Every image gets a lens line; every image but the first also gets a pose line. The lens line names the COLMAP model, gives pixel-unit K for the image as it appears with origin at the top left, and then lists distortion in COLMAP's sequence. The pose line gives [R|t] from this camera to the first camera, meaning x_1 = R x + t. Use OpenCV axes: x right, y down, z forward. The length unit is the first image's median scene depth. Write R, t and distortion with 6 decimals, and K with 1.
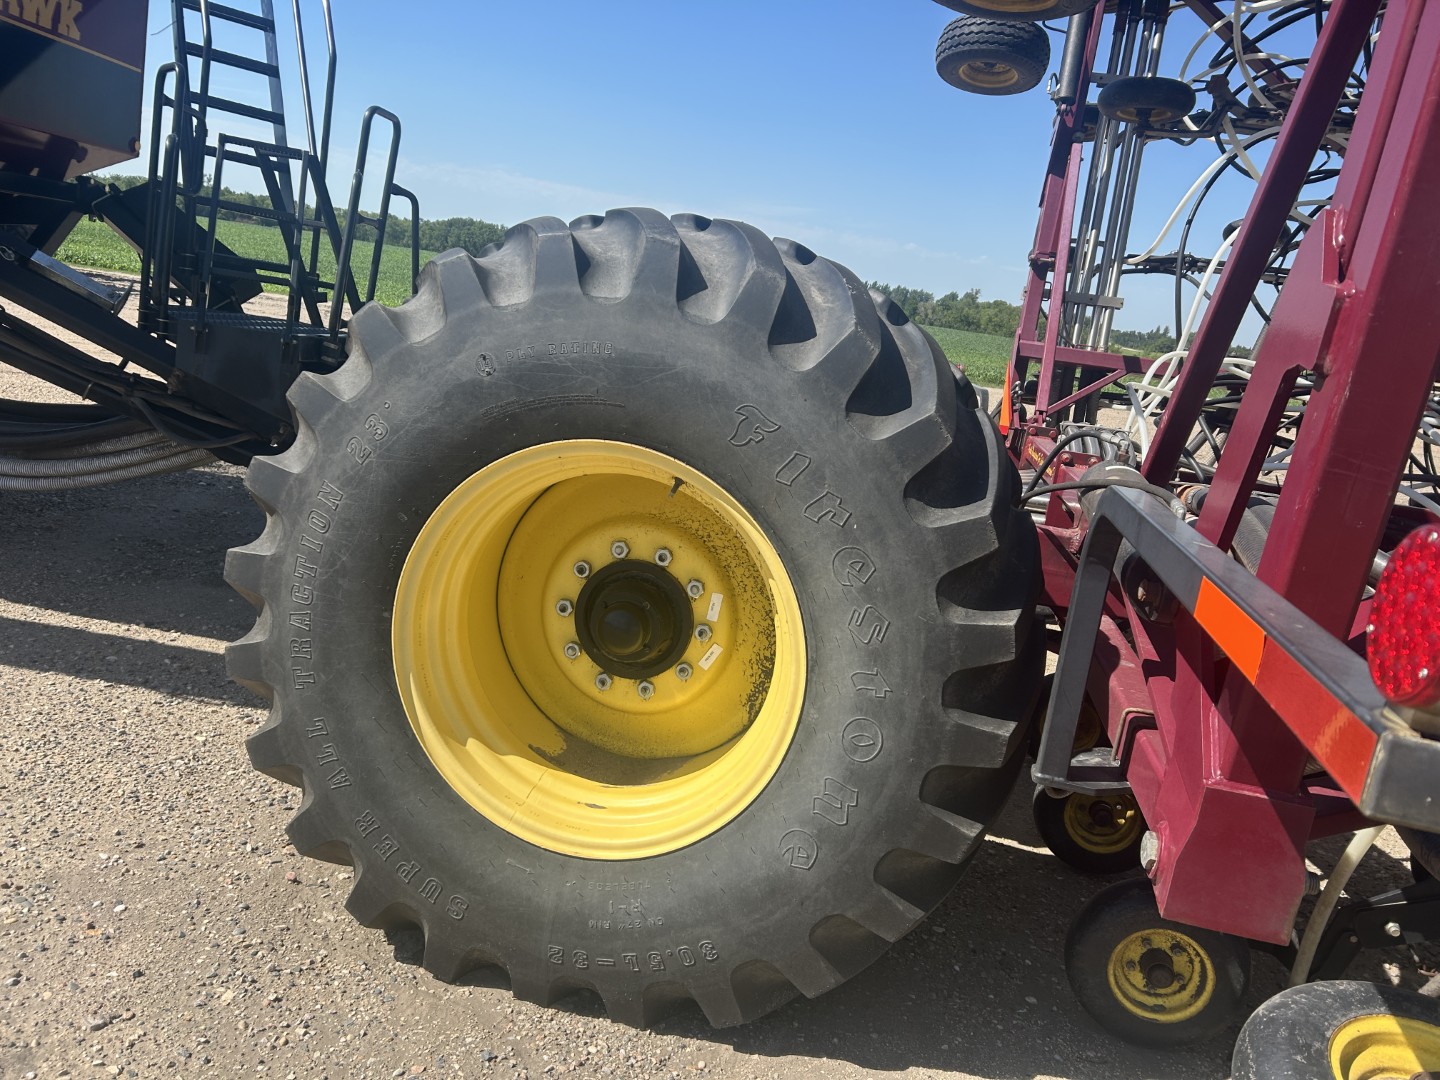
lens RADIAL K [[1081.9, 0, 723.7], [0, 1081.9, 529.7], [0, 0, 1]] dist [0.042133, -0.041417]
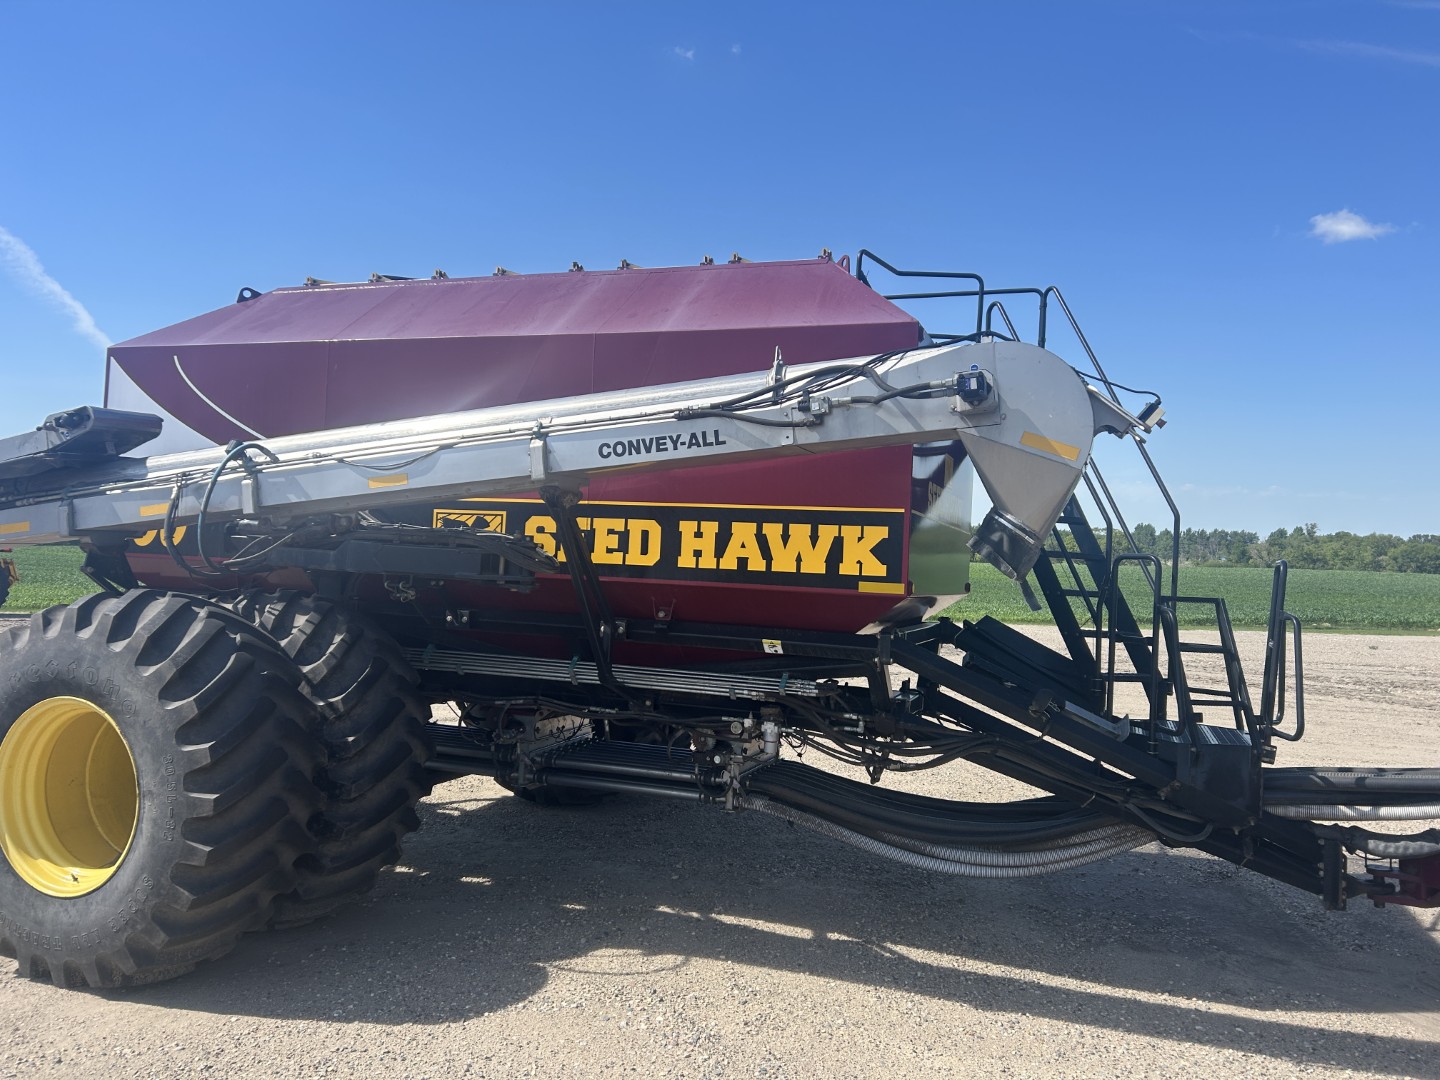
lens RADIAL K [[1081.9, 0, 712.5], [0, 1081.9, 525.3], [0, 0, 1]] dist [0.042133, -0.041417]
pose [[0.956076, -0.129669, -0.262878, -1.085659], [0.057331, 0.962232, -0.266126, -0.212600], [0.287458, 0.239365, 0.927401, -0.727909]]
